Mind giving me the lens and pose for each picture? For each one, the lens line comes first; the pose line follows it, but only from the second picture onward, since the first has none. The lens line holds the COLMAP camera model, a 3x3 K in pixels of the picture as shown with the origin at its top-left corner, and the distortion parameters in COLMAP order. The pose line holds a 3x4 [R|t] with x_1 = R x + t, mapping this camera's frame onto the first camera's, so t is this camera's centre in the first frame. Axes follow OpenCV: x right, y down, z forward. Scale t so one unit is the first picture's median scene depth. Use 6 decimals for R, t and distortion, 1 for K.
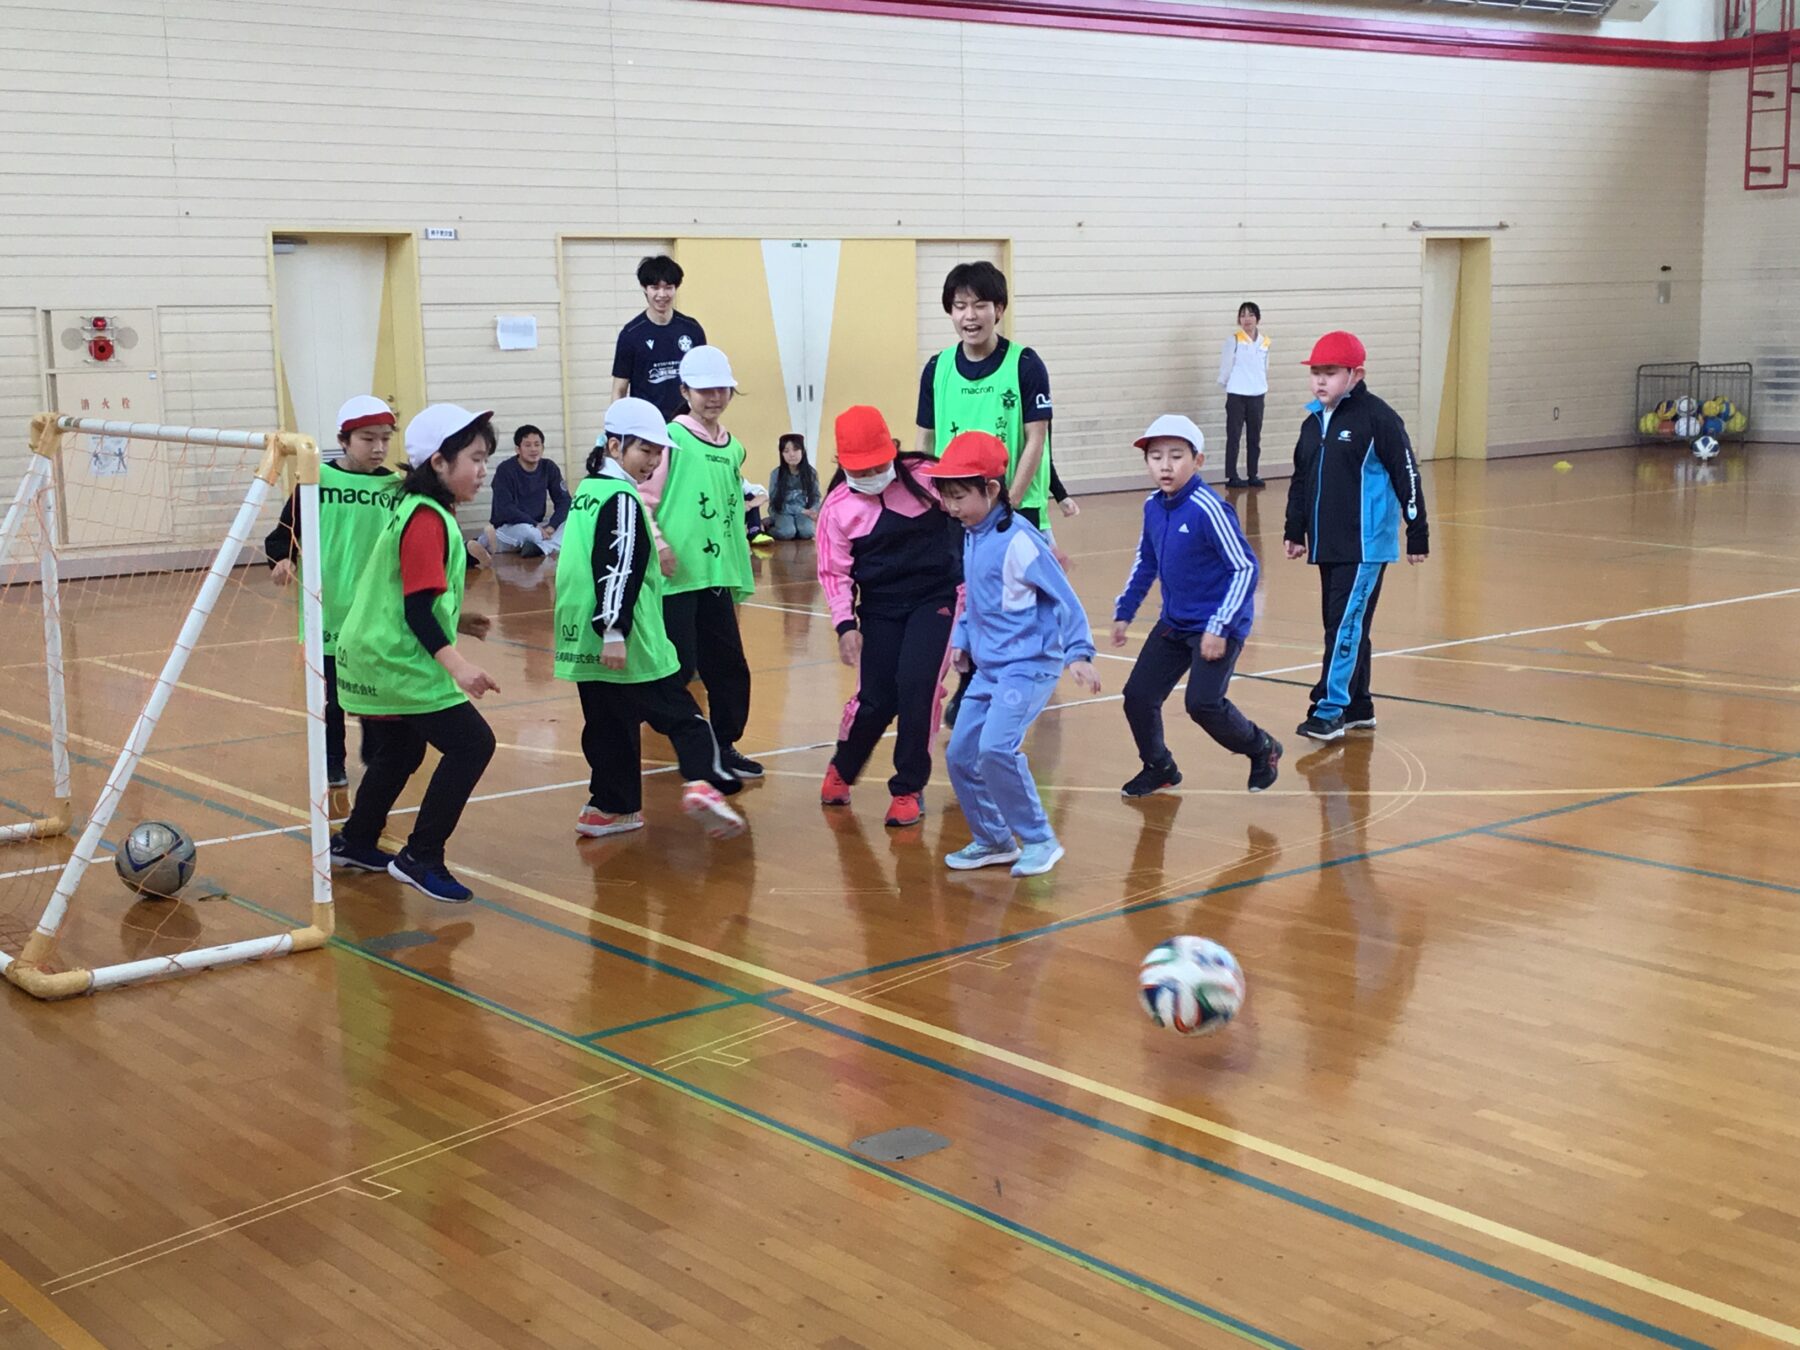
lens RADIAL K [[2434.8, 0, 900.0], [0, 2434.8, 675.0], [0, 0, 1]] dist [0.030334, 0.053237]
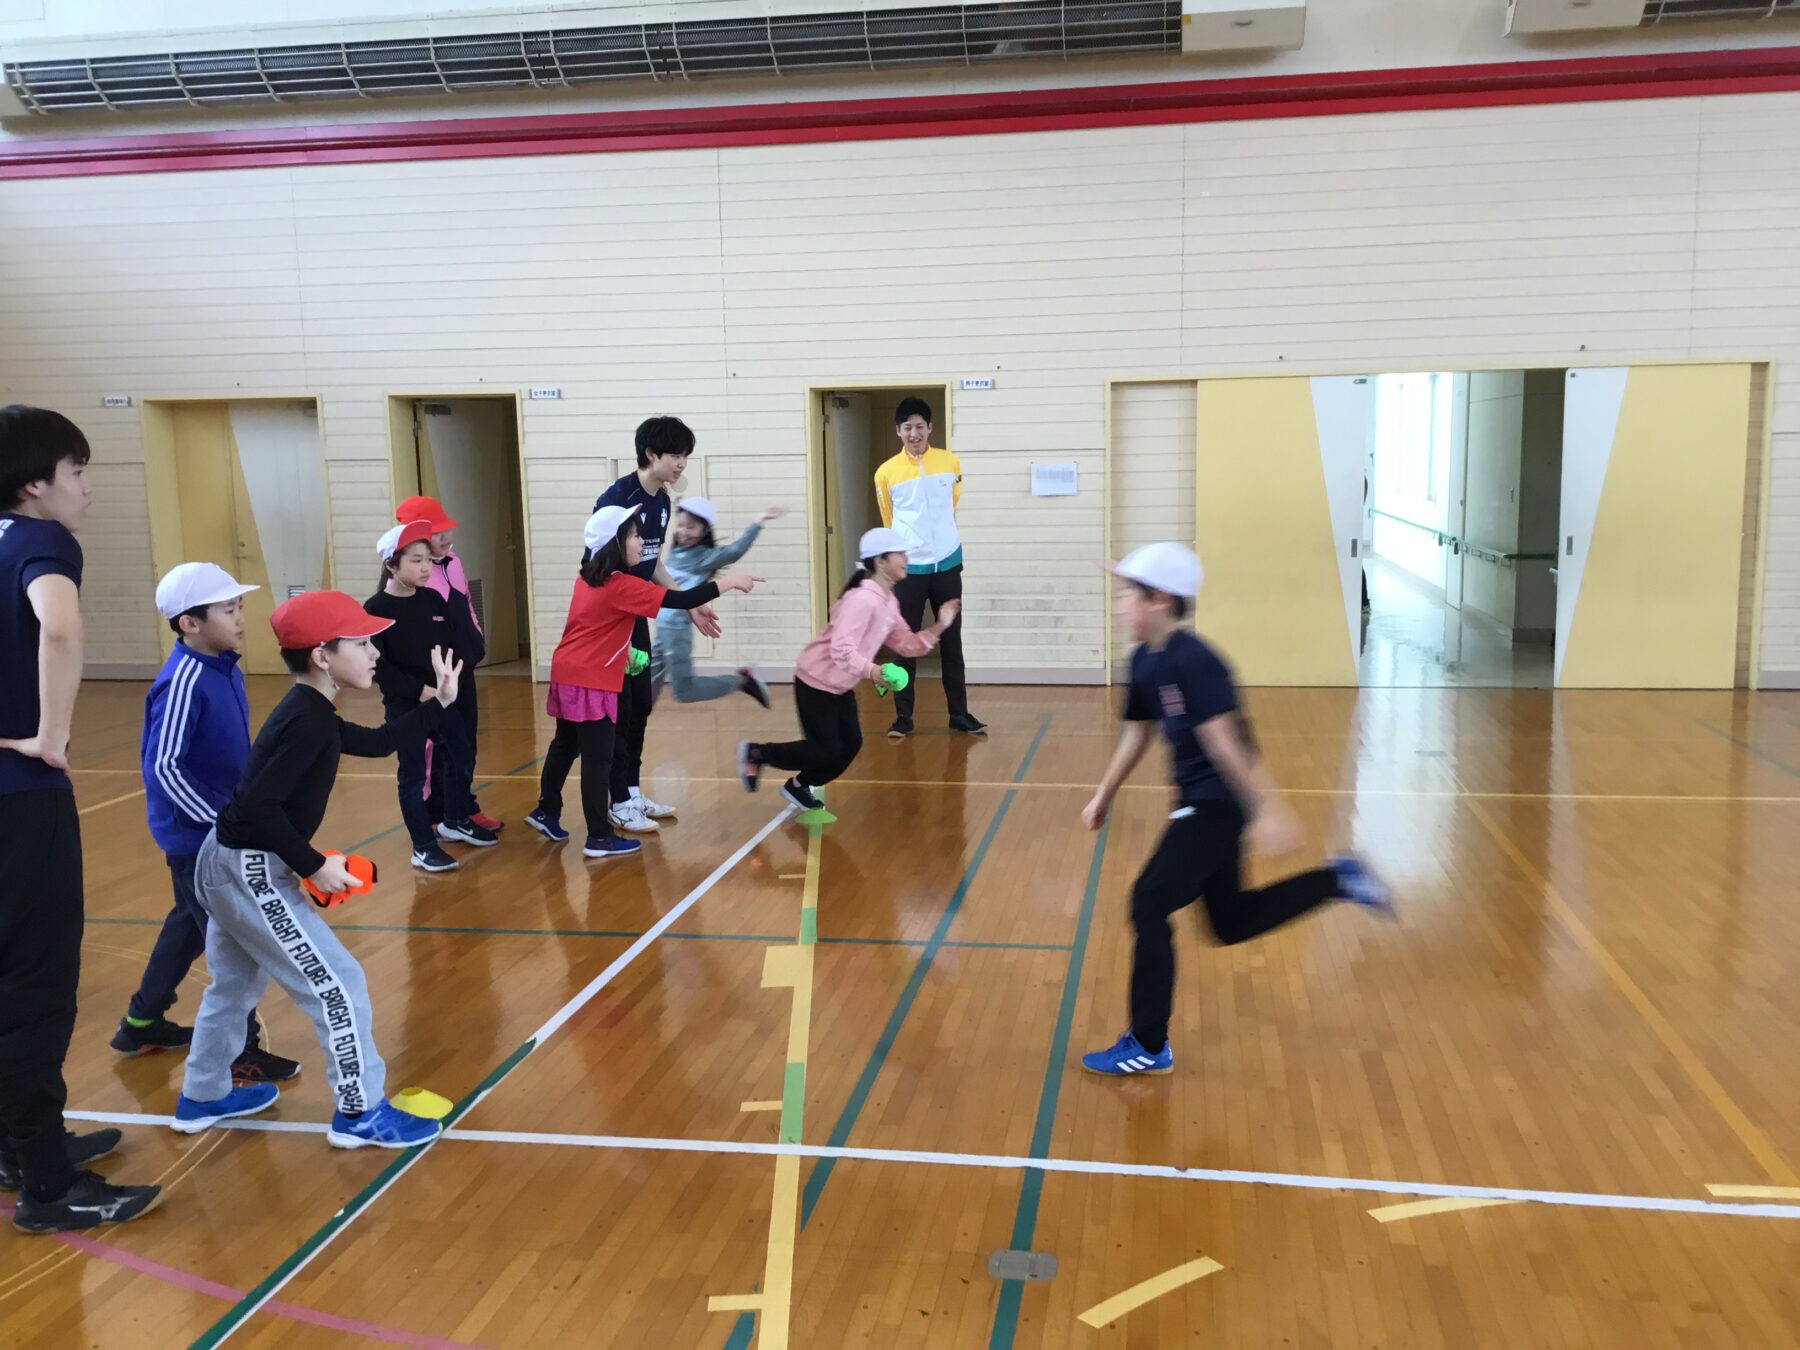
lens RADIAL K [[1691.5, 0, 900.0], [0, 1691.5, 675.0], [0, 0, 1]] dist [0.063873, -0.001305]
pose [[0.668301, 0.102328, -0.736819, 0.334473], [-0.103793, 0.993632, 0.043853, -0.085113], [0.736614, 0.047170, 0.674666, 0.489827]]
